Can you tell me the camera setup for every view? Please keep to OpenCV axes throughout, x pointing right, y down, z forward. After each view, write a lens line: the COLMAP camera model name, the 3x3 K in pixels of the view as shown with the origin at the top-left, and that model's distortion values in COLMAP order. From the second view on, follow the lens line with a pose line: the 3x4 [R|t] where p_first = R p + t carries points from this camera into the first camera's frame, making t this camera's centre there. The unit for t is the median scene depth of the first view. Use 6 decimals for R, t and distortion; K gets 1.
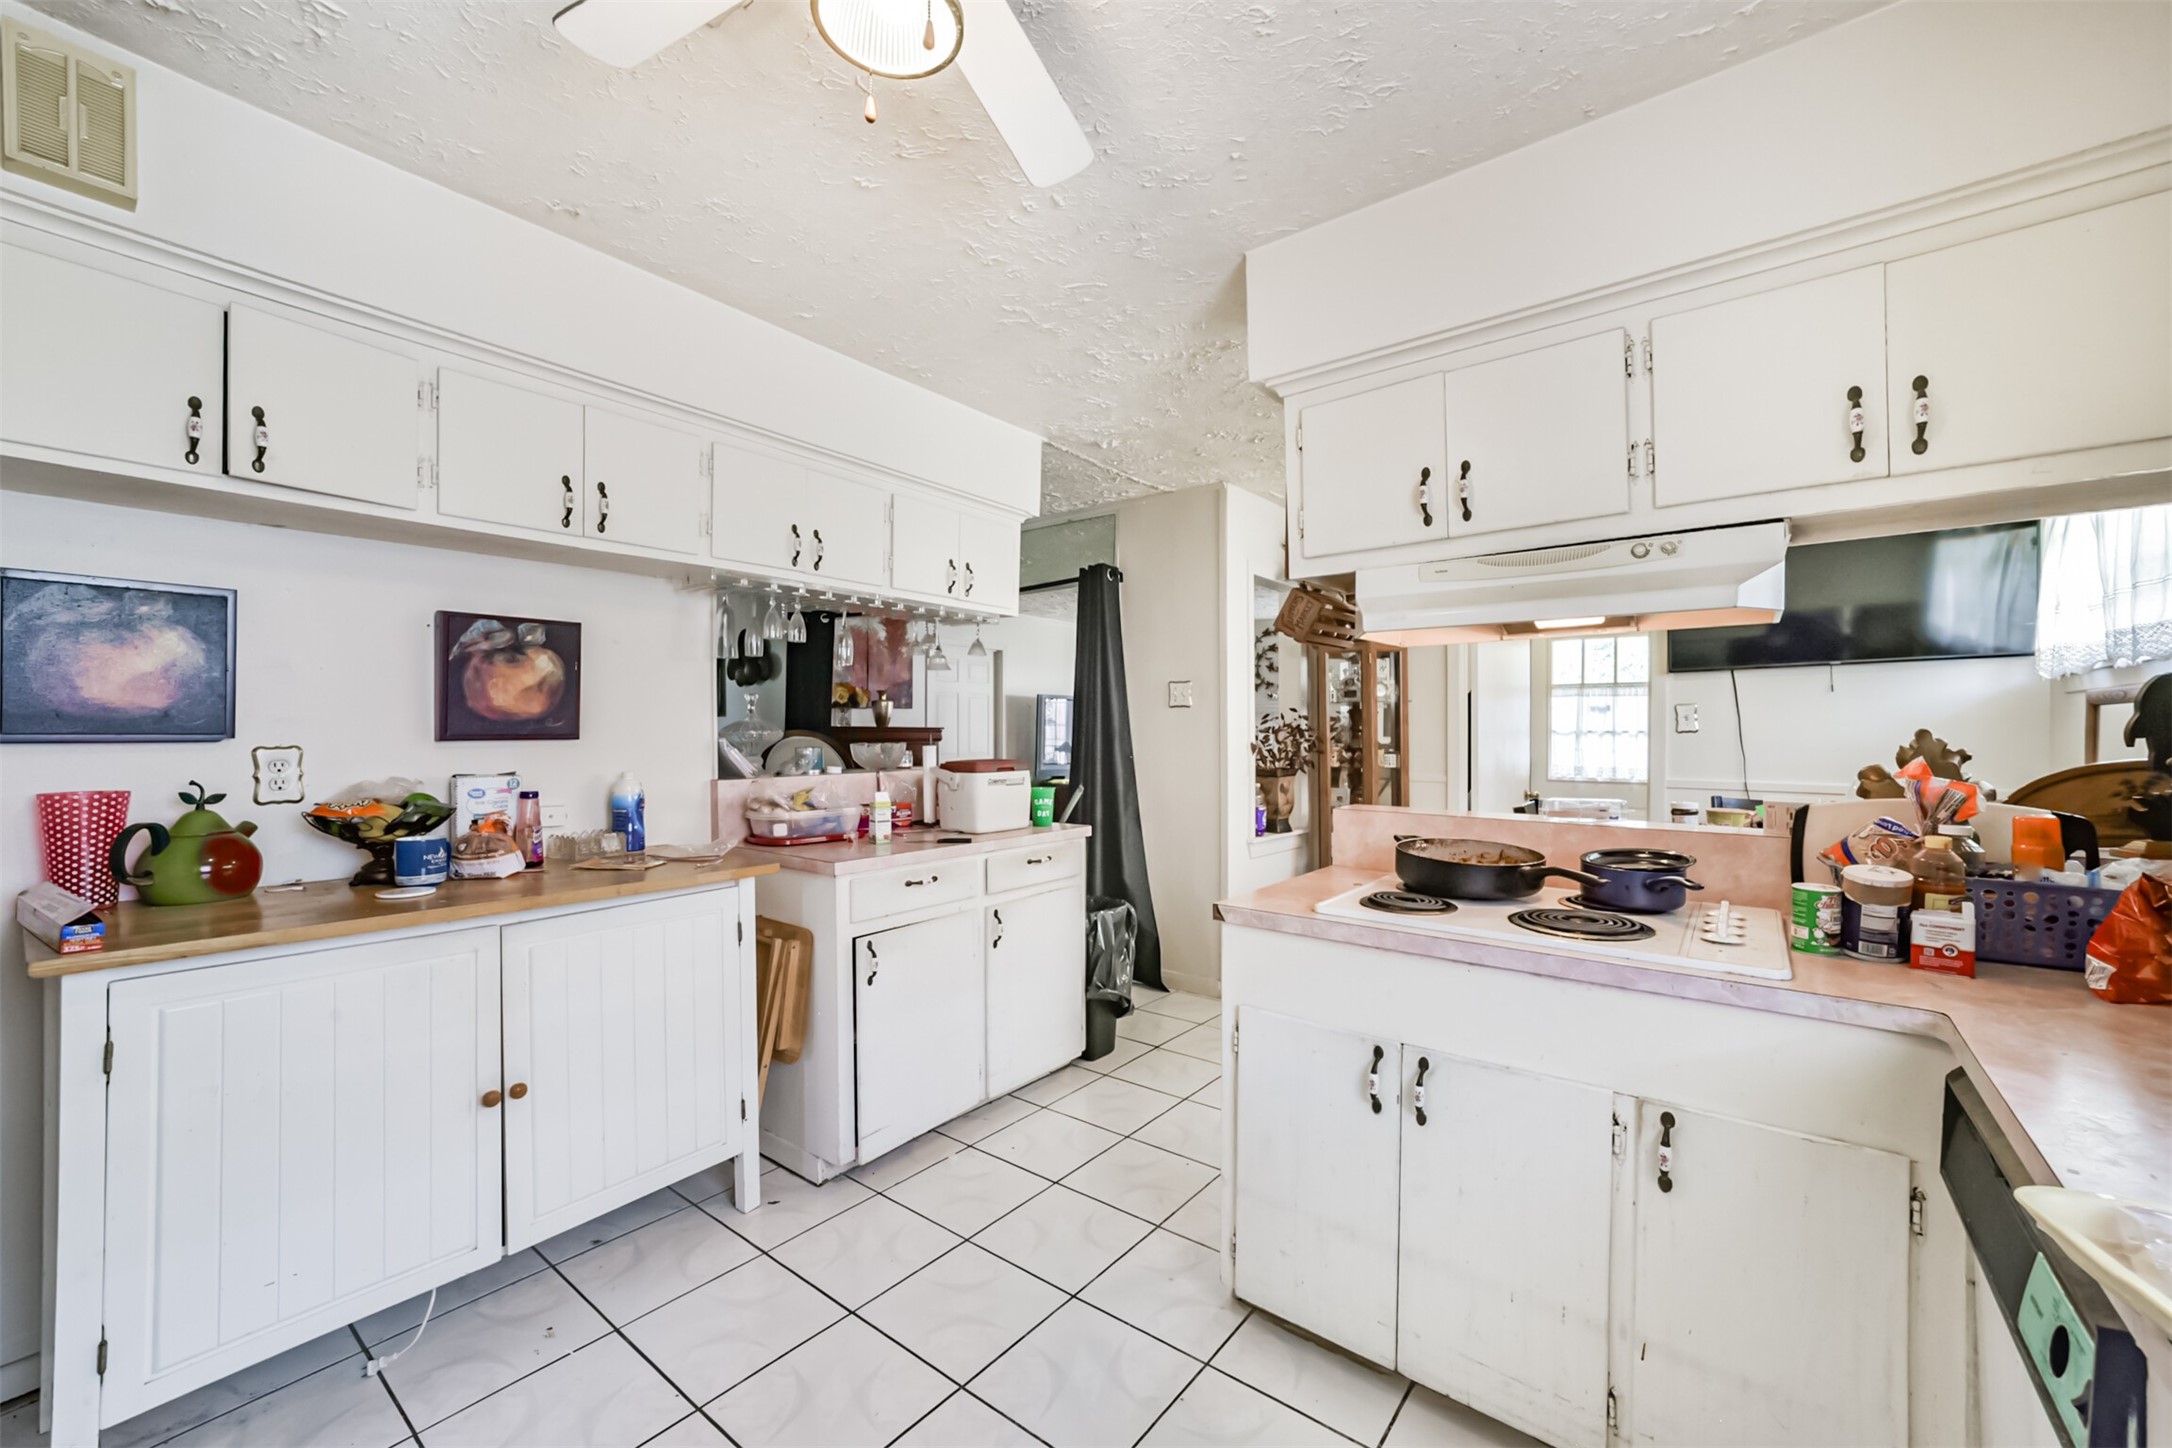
lens RADIAL K [[850.3, 0, 1097.1], [0, 850.3, 737.0], [0, 0, 1]] dist [-0.026732, 0.010595]
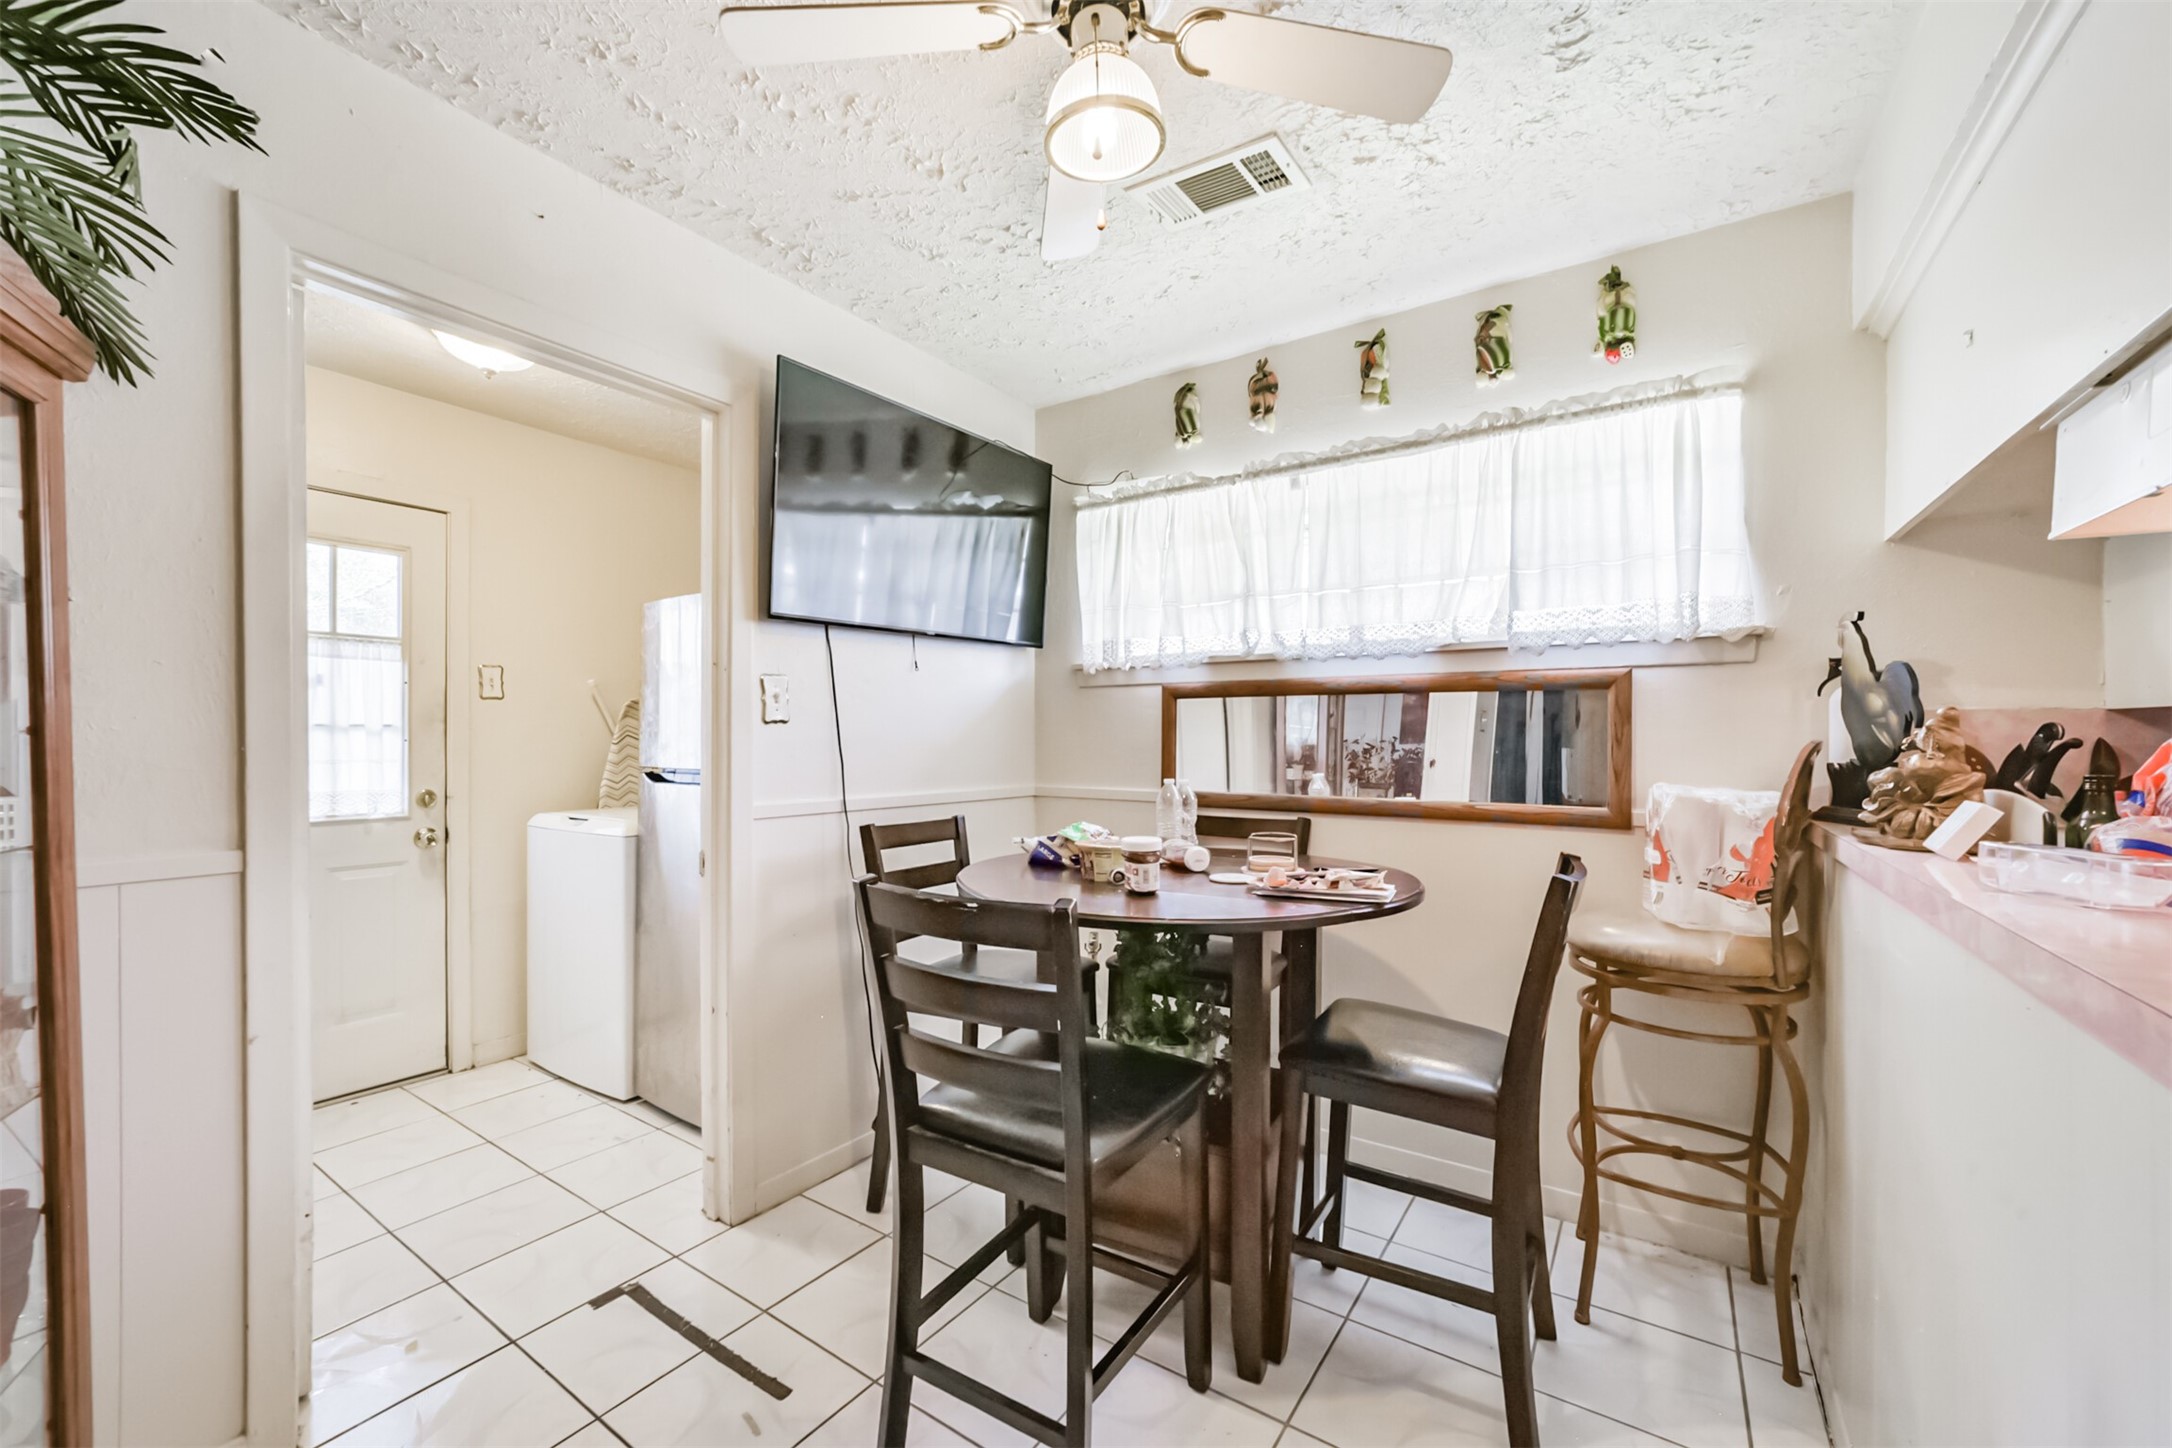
lens RADIAL K [[850.3, 0, 1097.1], [0, 850.3, 737.0], [0, 0, 1]] dist [-0.026732, 0.010595]
pose [[-0.064672, -0.003186, 0.997902, 0.158974], [0.008762, 0.999955, 0.003760, 0.006759], [-0.997868, 0.008986, -0.064641, 1.382405]]
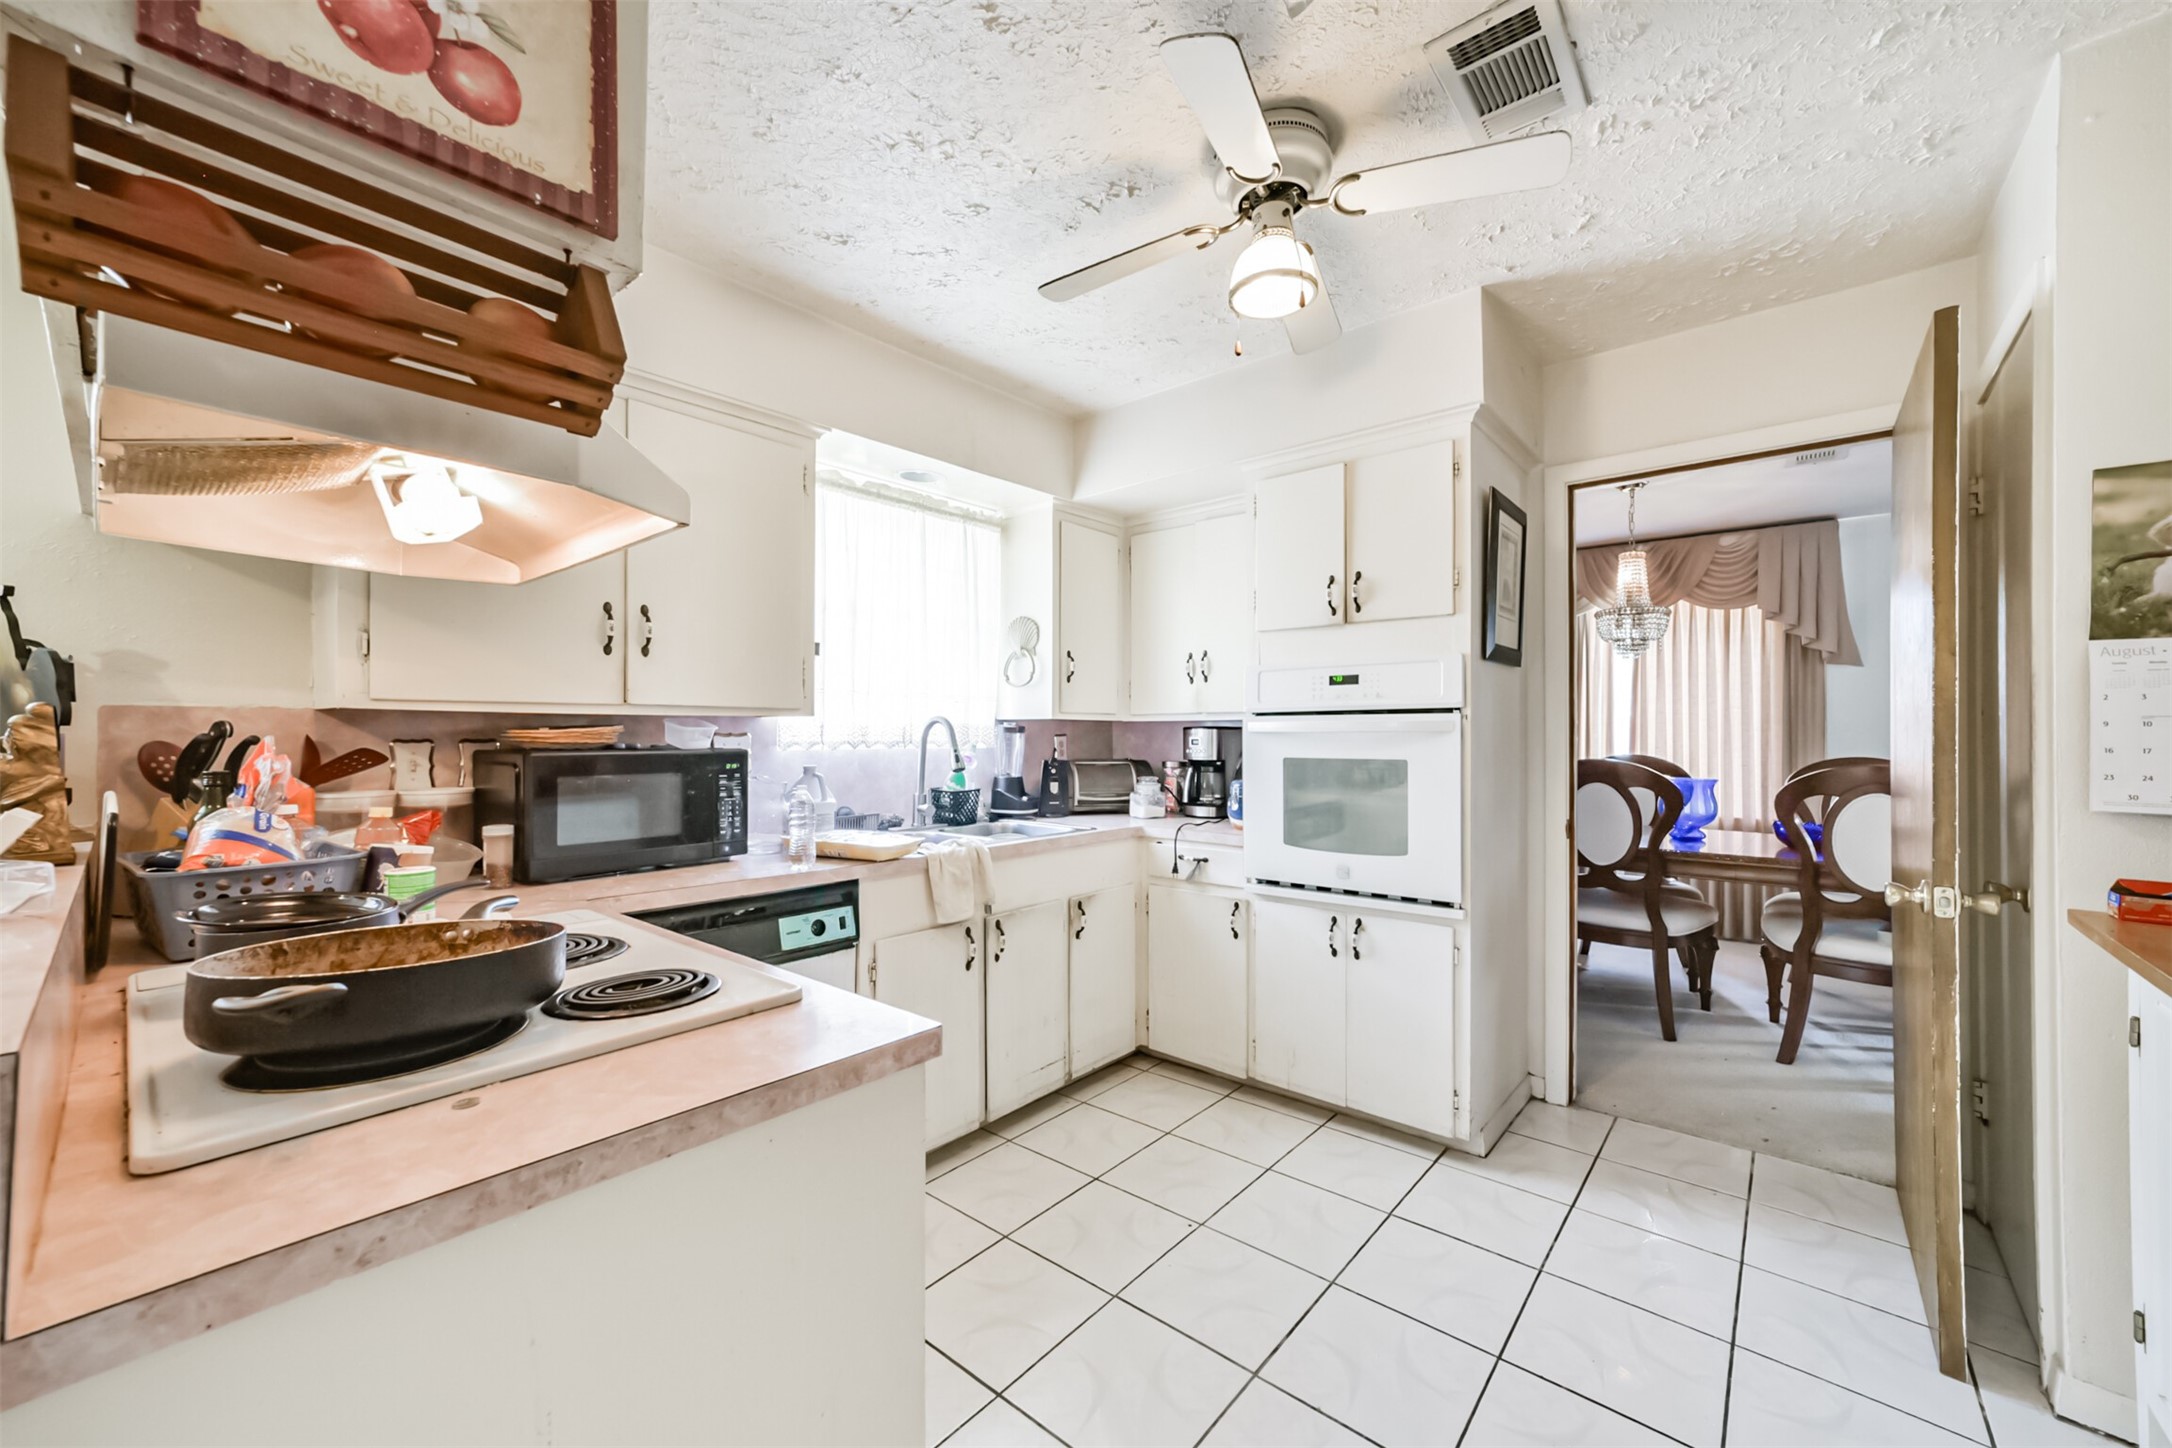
lens RADIAL K [[833.0, 0, 1085.8], [0, 833.0, 730.2], [0, 0, 1]] dist [-0.013327, 0.010570]
pose [[-0.998435, -0.000249, 0.055932, 0.019646], [0.000209, 0.999966, 0.008184, 0.006557], [-0.055932, 0.008183, -0.998401, 1.229313]]
